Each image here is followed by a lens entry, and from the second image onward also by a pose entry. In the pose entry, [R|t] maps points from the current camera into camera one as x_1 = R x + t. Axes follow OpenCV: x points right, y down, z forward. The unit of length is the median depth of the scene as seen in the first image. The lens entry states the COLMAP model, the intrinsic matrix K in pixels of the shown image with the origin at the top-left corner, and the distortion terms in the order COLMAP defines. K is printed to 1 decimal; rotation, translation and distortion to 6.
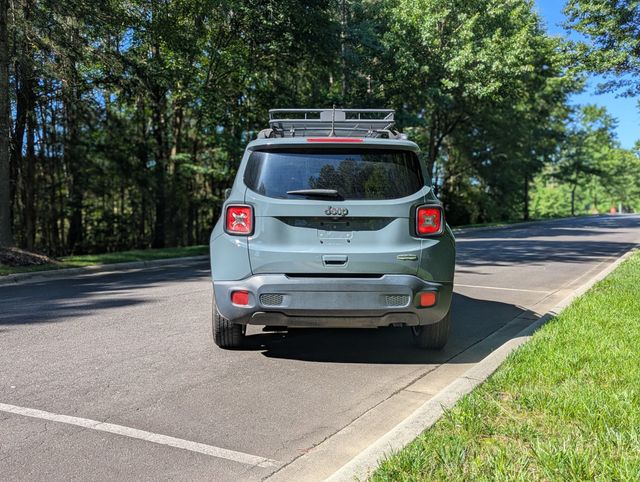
lens RADIAL K [[688.9, 0, 320.0], [0, 688.9, 241.0], [0, 0, 1]] dist [0.039276, 0.013774]
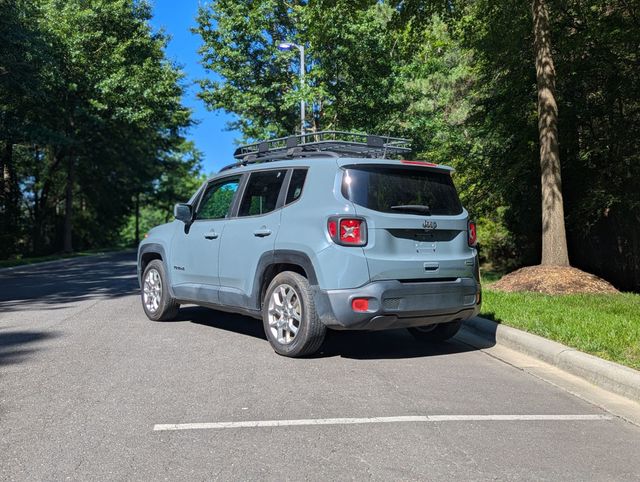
lens RADIAL K [[688.9, 0, 320.0], [0, 688.9, 241.0], [0, 0, 1]] dist [0.039276, 0.013774]
pose [[0.809402, -0.002501, 0.587249, -0.140933], [0.024794, 0.999245, -0.029919, 0.002572], [-0.586731, 0.038776, 0.808853, 0.029313]]
